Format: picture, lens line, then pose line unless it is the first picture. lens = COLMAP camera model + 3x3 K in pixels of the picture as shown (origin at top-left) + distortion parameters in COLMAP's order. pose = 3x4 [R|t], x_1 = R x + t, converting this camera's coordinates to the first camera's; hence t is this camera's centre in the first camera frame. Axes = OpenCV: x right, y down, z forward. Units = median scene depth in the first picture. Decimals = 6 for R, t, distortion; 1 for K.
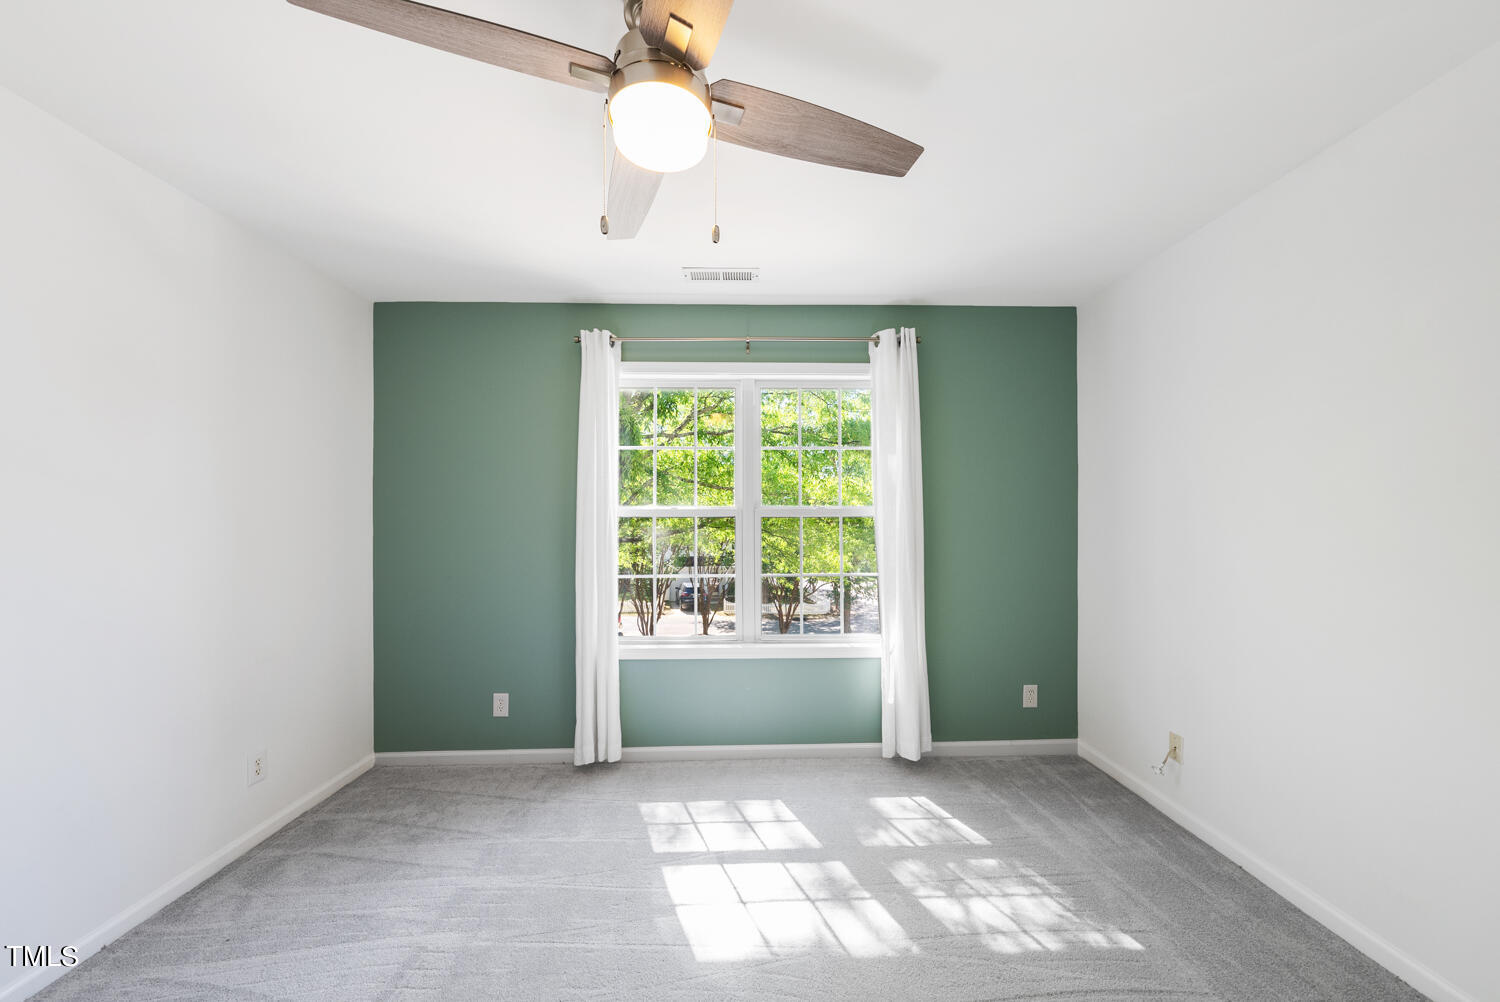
lens RADIAL K [[522.5, 0, 752.6], [0, 522.5, 510.0], [0, 0, 1]] dist [-0.002248, 0.000016]
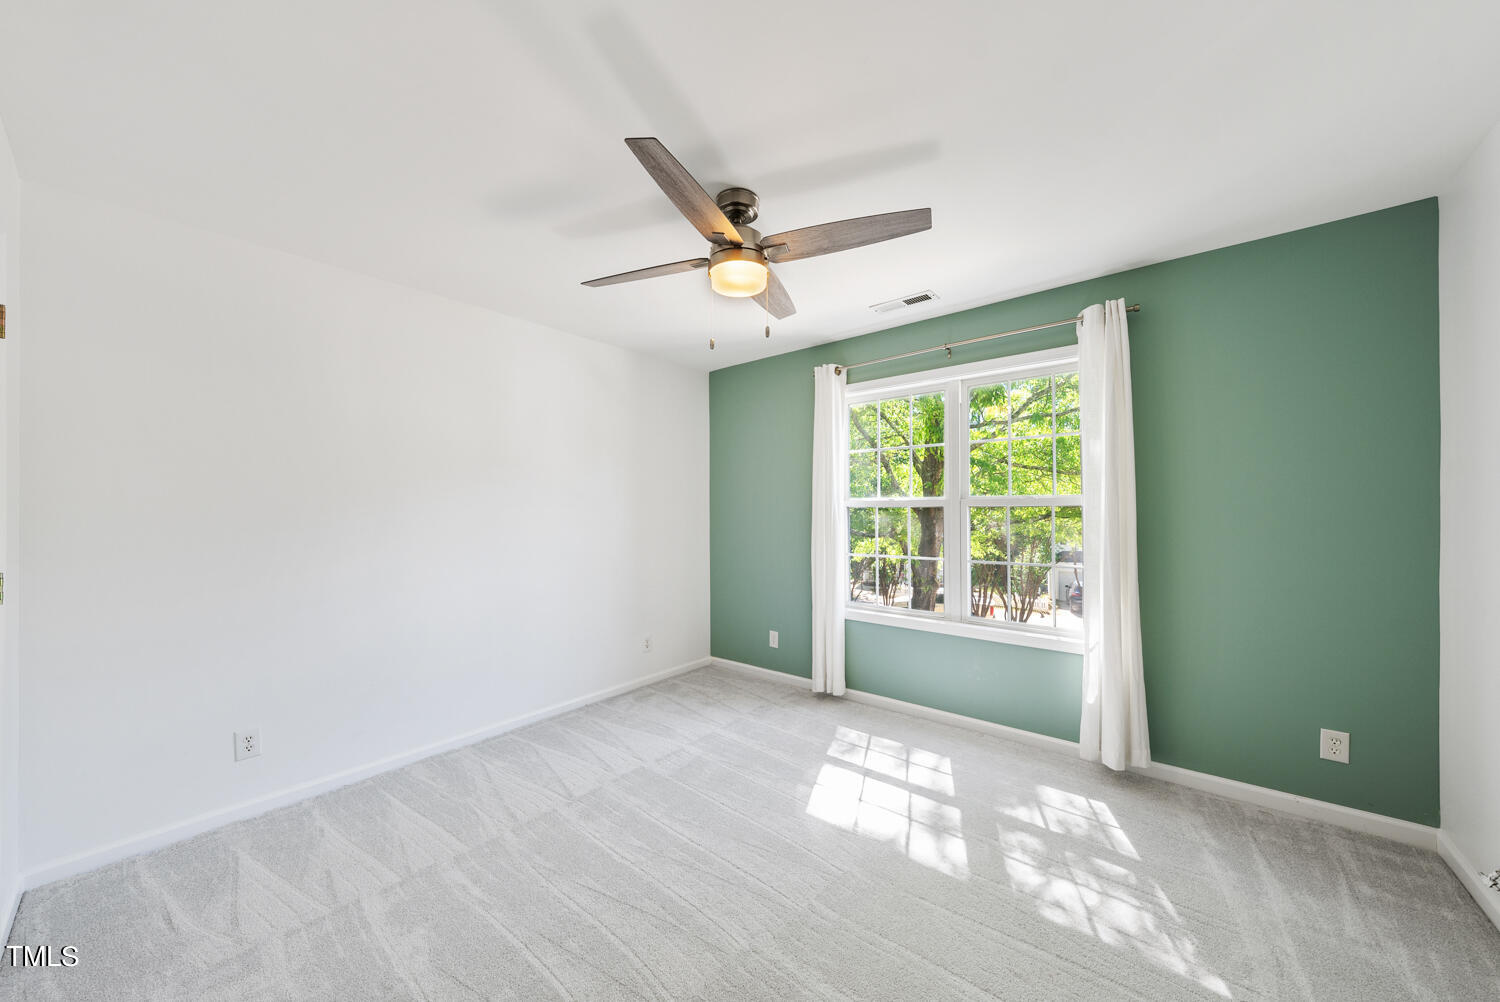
lens RADIAL K [[509.7, 0, 750.0], [0, 509.7, 501.0], [0, 0, 1]] dist [-0.001820, -0.000028]
pose [[0.756829, -0.011349, -0.653515, 0.433633], [0.012991, 0.999913, -0.002320, -0.002241], [0.653484, -0.006734, 0.756910, -0.105130]]
